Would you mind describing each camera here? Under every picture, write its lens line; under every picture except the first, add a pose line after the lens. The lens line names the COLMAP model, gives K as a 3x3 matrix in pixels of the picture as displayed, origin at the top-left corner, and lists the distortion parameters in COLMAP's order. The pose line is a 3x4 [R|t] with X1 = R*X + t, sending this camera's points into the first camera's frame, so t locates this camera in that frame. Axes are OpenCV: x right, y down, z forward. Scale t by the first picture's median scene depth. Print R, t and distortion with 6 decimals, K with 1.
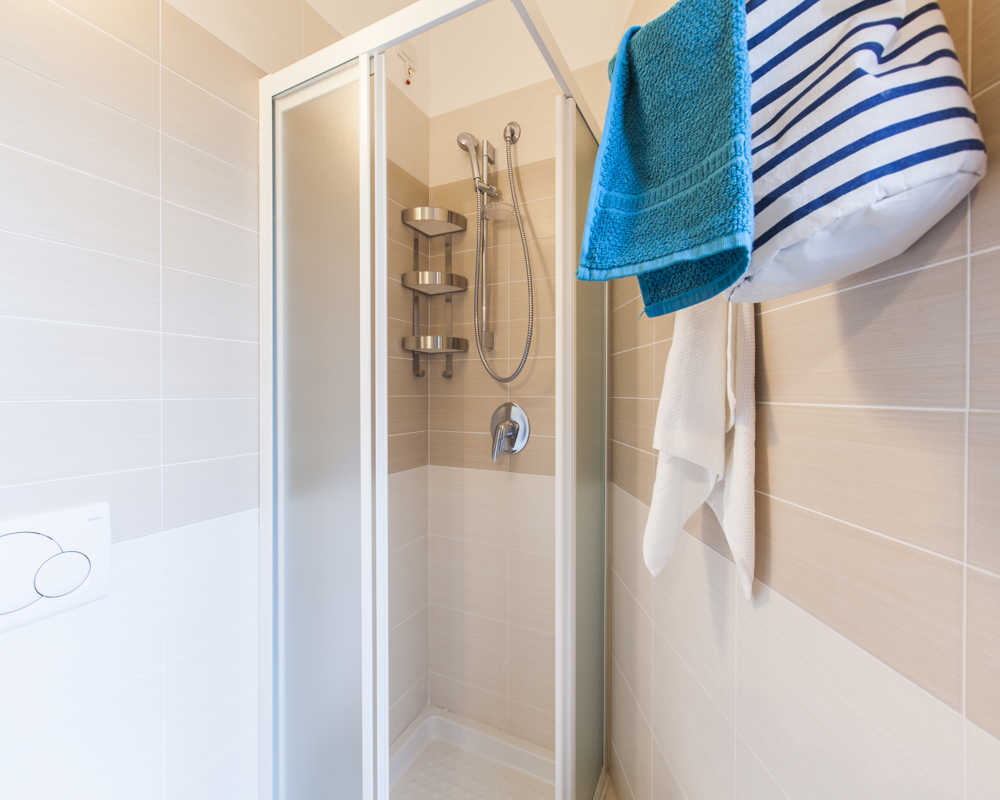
lens RADIAL K [[438.1, 0, 503.4], [0, 438.1, 384.1], [0, 0, 1]] dist [0.003254, 0.000274]
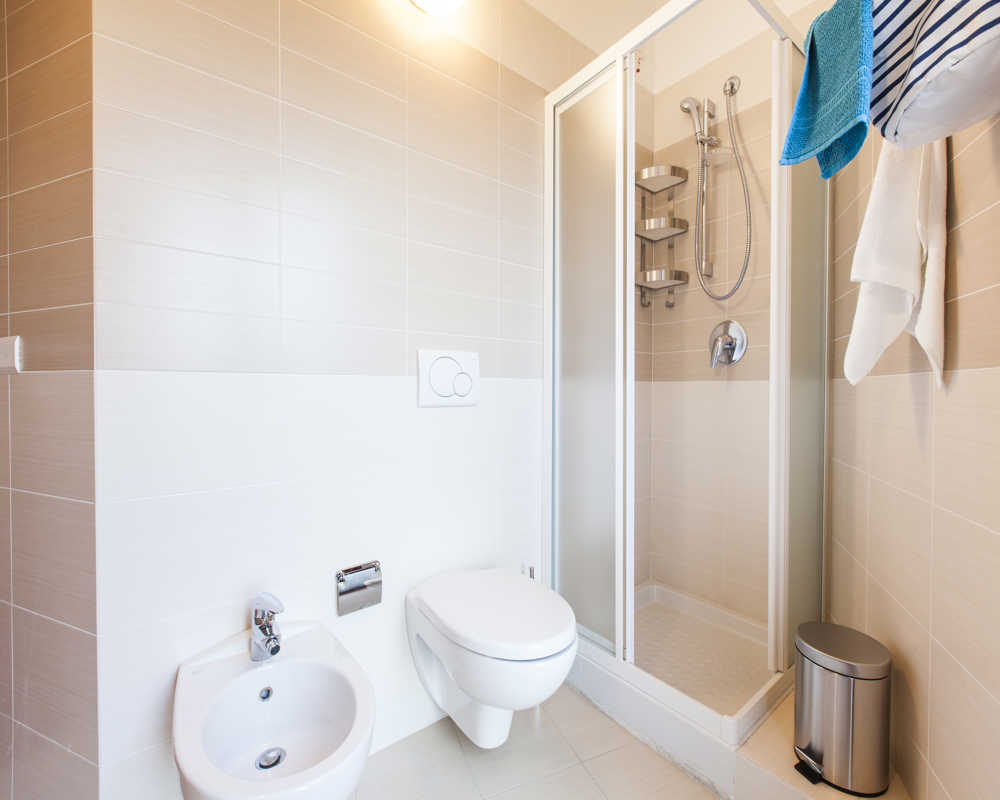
lens RADIAL K [[438.1, 0, 503.4], [0, 438.1, 384.1], [0, 0, 1]] dist [0.003254, 0.000274]
pose [[0.898709, 0.004834, -0.438519, -0.009510], [-0.002814, 0.999982, 0.005255, 0.205319], [0.438536, -0.003489, 0.898707, -0.302576]]
